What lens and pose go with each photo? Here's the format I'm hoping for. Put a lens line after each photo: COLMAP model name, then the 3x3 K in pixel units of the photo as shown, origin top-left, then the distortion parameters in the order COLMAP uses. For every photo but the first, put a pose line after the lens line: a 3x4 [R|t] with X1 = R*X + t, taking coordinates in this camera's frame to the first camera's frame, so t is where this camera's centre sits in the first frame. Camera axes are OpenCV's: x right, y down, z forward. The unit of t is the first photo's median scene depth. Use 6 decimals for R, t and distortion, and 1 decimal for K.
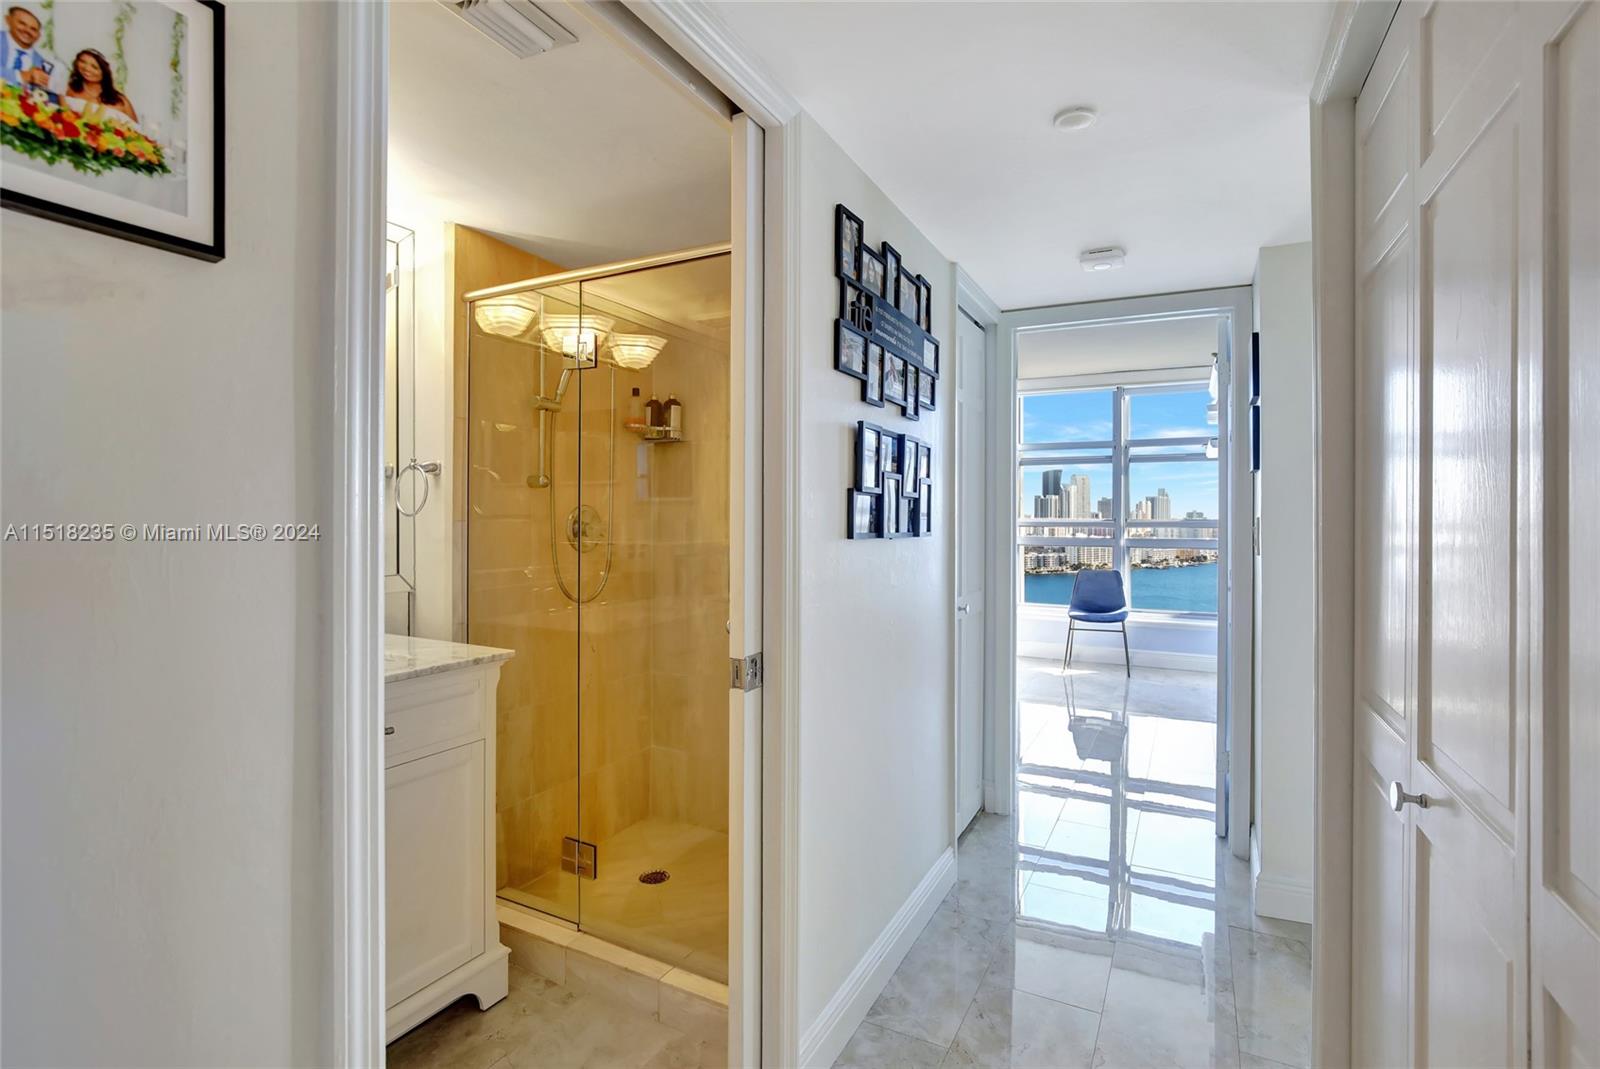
lens RADIAL K [[755.1, 0, 790.5], [0, 755.1, 513.6], [0, 0, 1]] dist [-0.012894, -0.000072]
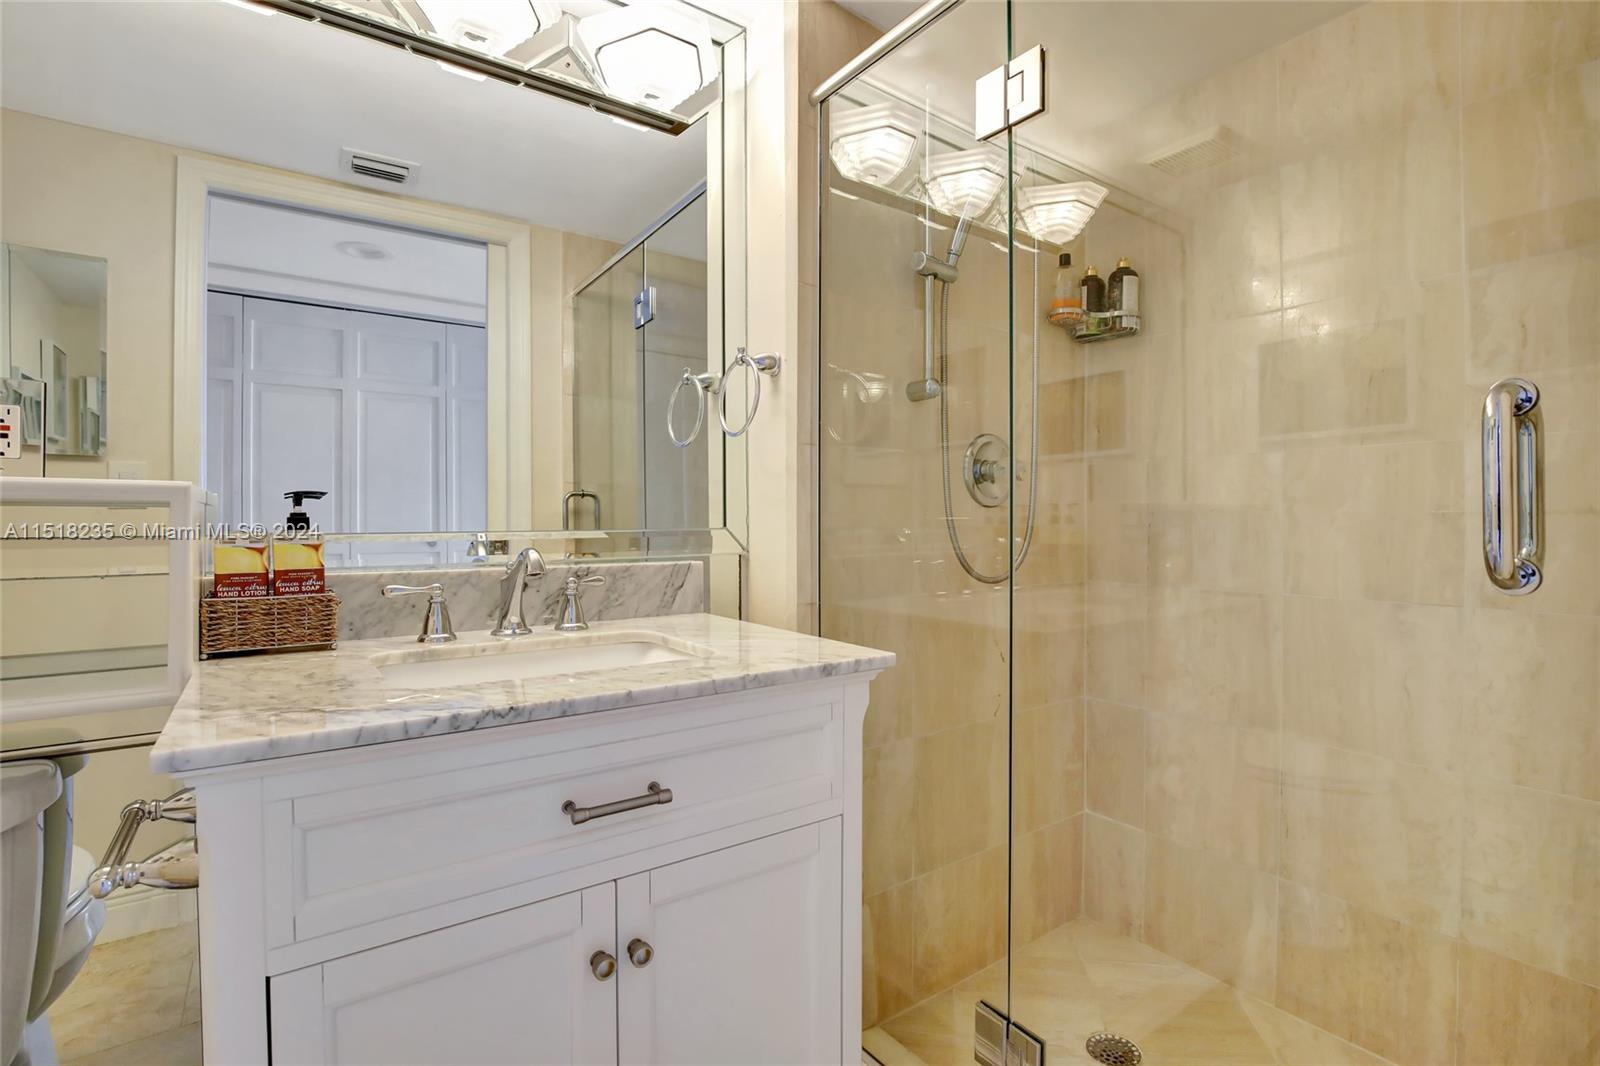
lens RADIAL K [[752.5, 0, 807.5], [0, 752.5, 531.2], [0, 0, 1]] dist [-0.033387, 0.000136]
pose [[0.902682, 0.000841, -0.430307, -0.148940], [0.005342, 0.999899, 0.013159, 0.067534], [0.430275, -0.014177, 0.902587, 0.381603]]
